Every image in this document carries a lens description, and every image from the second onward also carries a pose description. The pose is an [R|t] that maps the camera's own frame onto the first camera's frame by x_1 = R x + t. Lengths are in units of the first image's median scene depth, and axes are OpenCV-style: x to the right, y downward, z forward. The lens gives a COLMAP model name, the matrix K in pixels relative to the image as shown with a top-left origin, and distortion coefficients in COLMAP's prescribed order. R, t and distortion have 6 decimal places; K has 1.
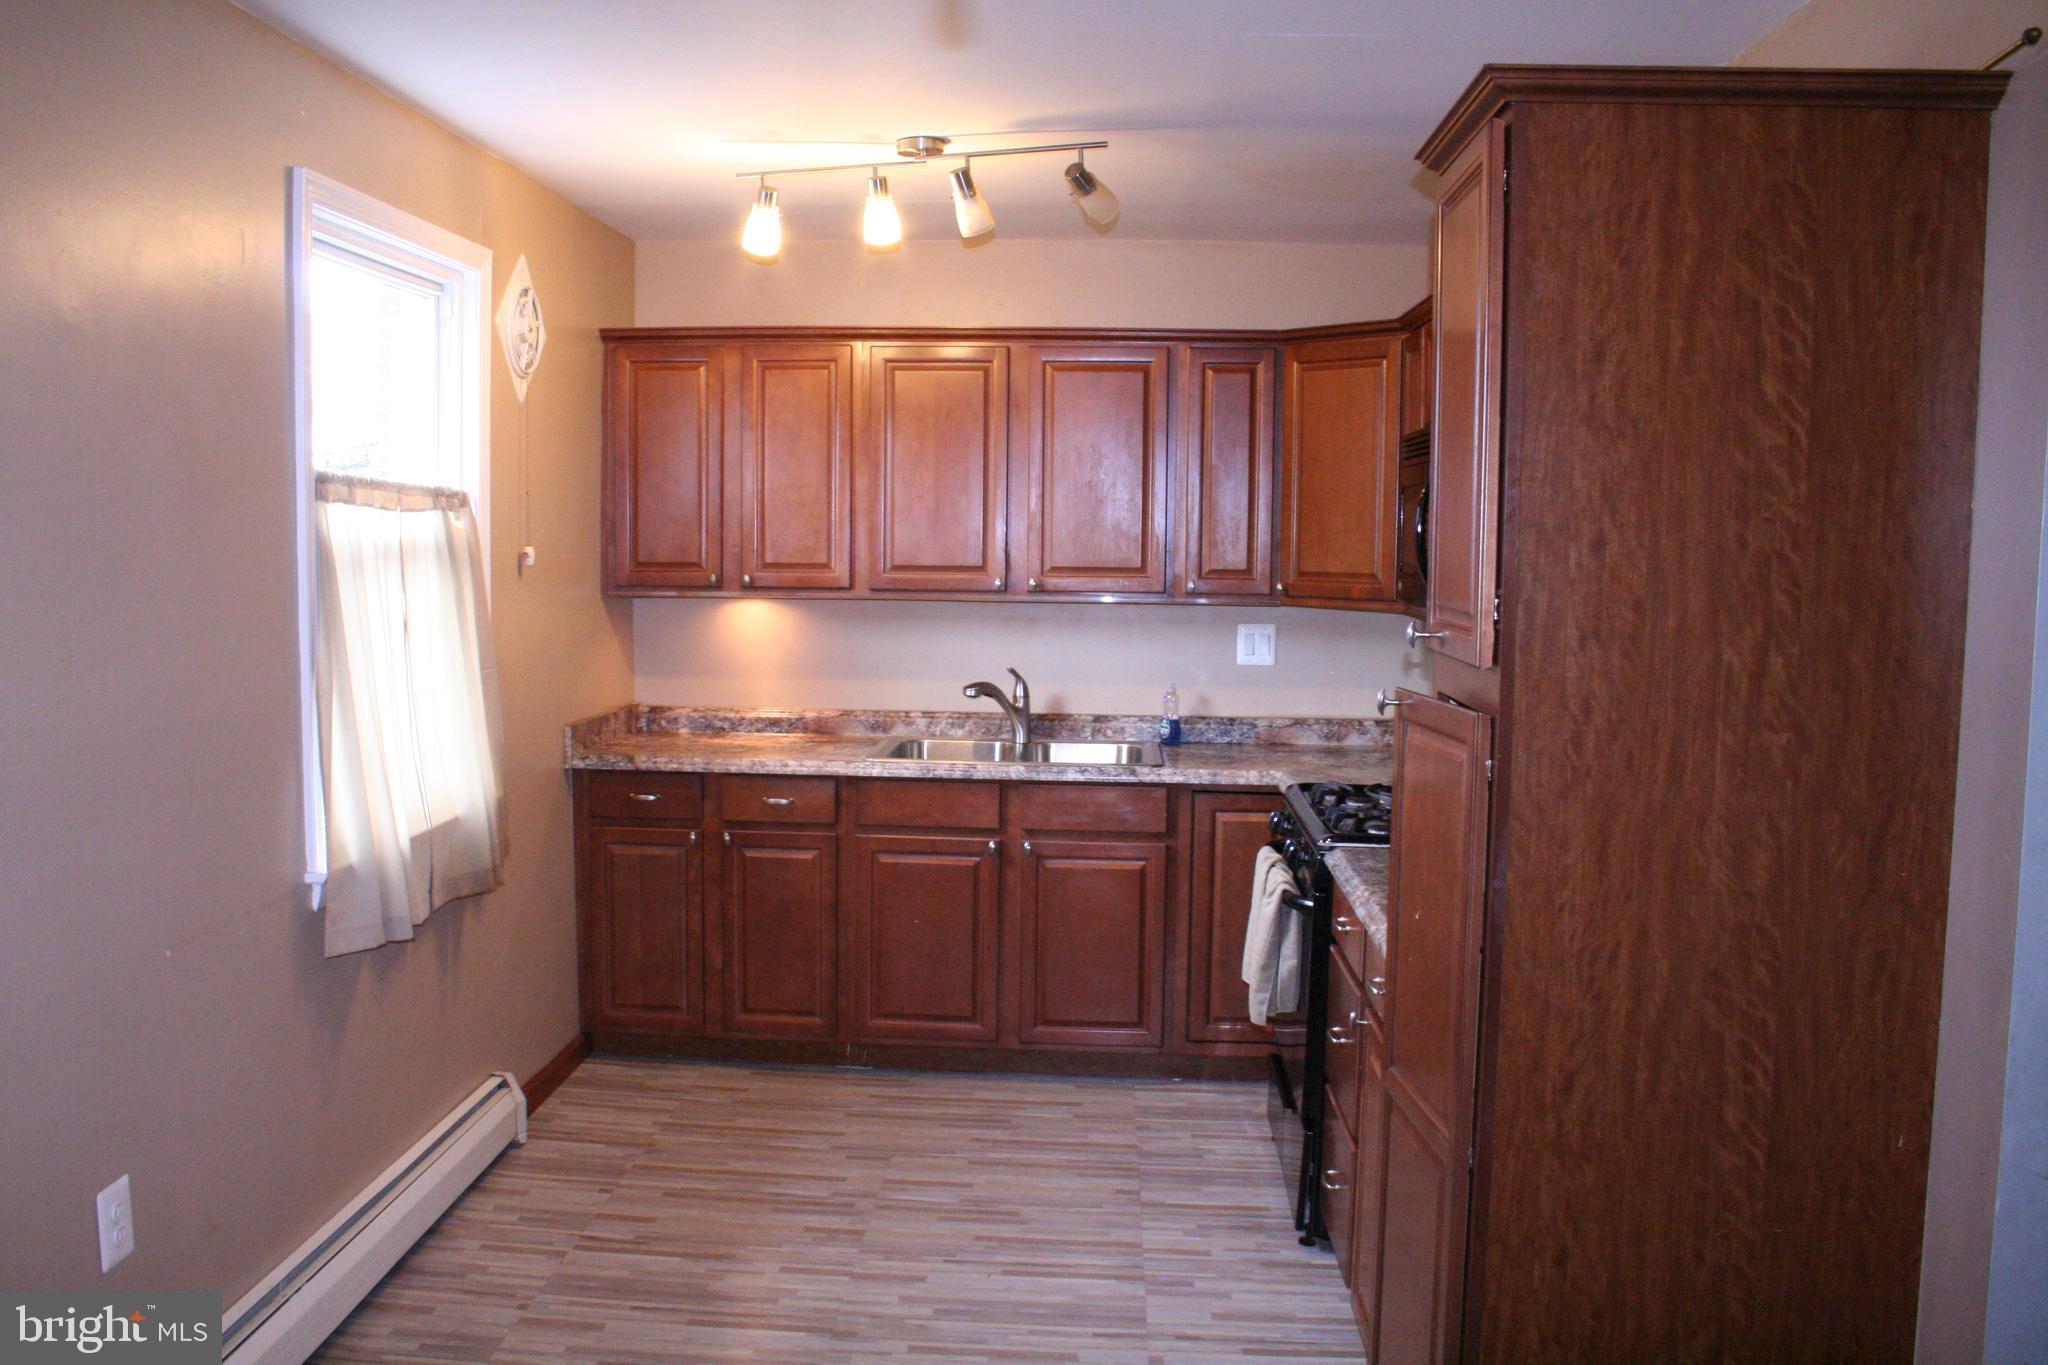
lens RADIAL K [[1706.0, 0, 1010.7], [0, 1706.0, 681.3], [0, 0, 1]] dist [-0.146799, 0.120260]
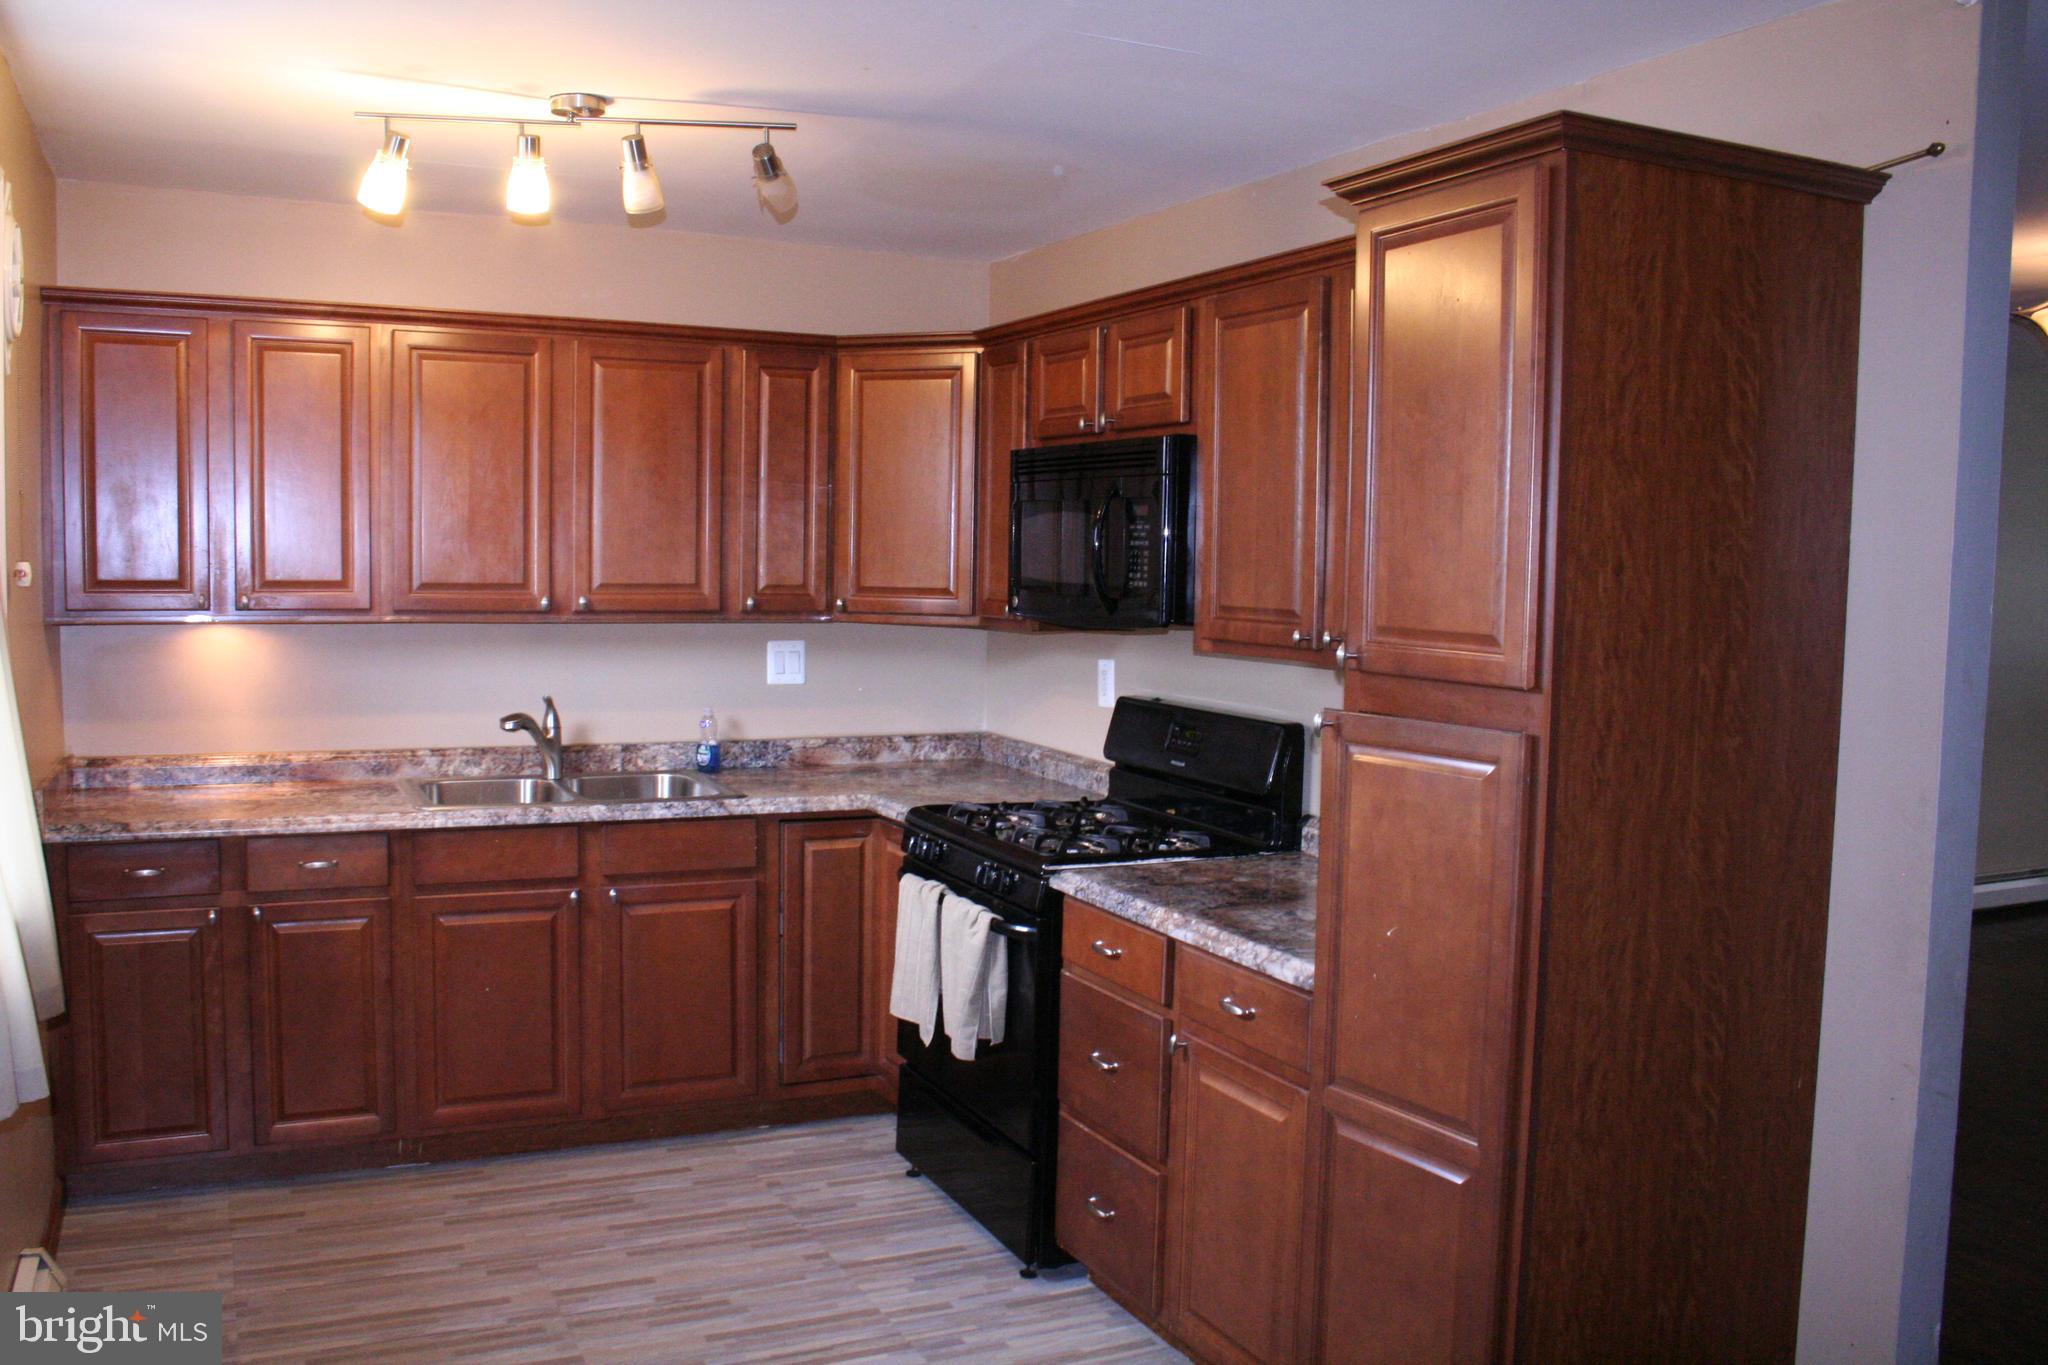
lens RADIAL K [[1706.0, 0, 1011.9], [0, 1706.0, 678.1], [0, 0, 1]] dist [-0.146799, 0.120260]
pose [[0.876399, -0.030279, 0.480634, -0.275035], [0.032989, 0.999452, 0.002811, -0.015215], [-0.480455, 0.013392, 0.876917, 0.133138]]
